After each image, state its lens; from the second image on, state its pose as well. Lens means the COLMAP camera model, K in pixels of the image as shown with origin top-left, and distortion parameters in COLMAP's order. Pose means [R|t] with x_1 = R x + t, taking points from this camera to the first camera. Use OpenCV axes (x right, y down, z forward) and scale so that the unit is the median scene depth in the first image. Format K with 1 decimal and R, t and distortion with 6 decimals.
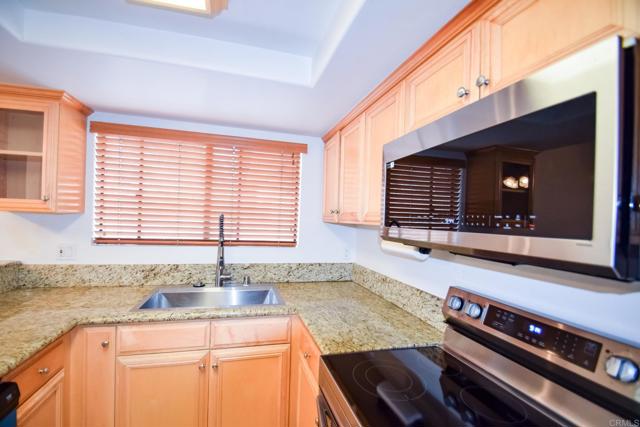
lens RADIAL K [[289.7, 0, 330.0], [0, 289.7, 215.0], [0, 0, 1]] dist [0.002648, -0.003902]
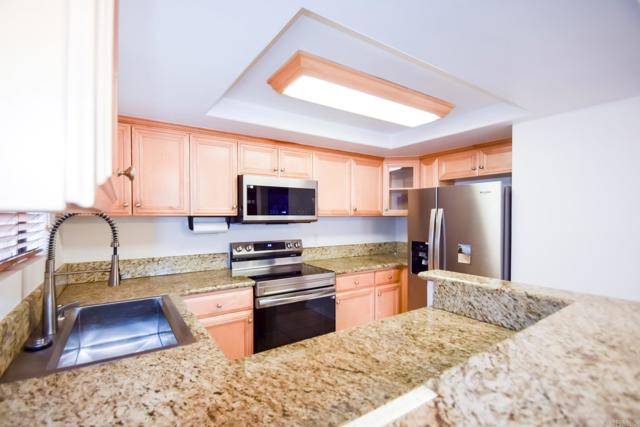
lens RADIAL K [[289.7, 0, 312.8], [0, 289.7, 218.9], [0, 0, 1]] dist [0.002648, -0.003902]
pose [[-0.335173, -0.045253, 0.941069, -1.081583], [-0.025688, 0.998913, 0.038885, -0.016001], [-0.941806, -0.011141, -0.335971, 0.716000]]
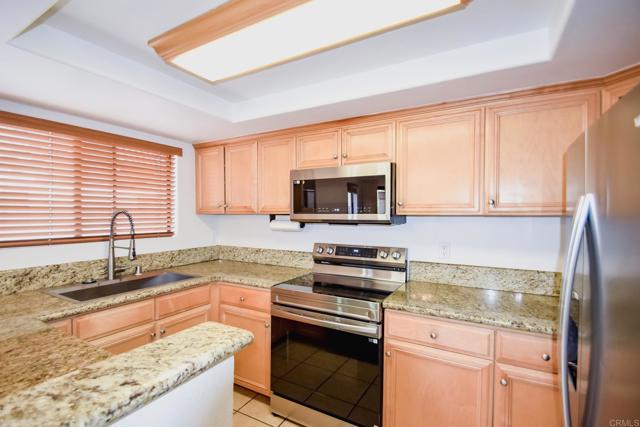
lens RADIAL K [[289.7, 0, 320.2], [0, 289.7, 217.4], [0, 0, 1]] dist [0.002648, -0.003902]
pose [[0.703303, -0.041738, 0.709664, -0.598864], [0.013966, 0.998894, 0.044908, -0.012358], [-0.710753, -0.021673, 0.703108, -0.264846]]
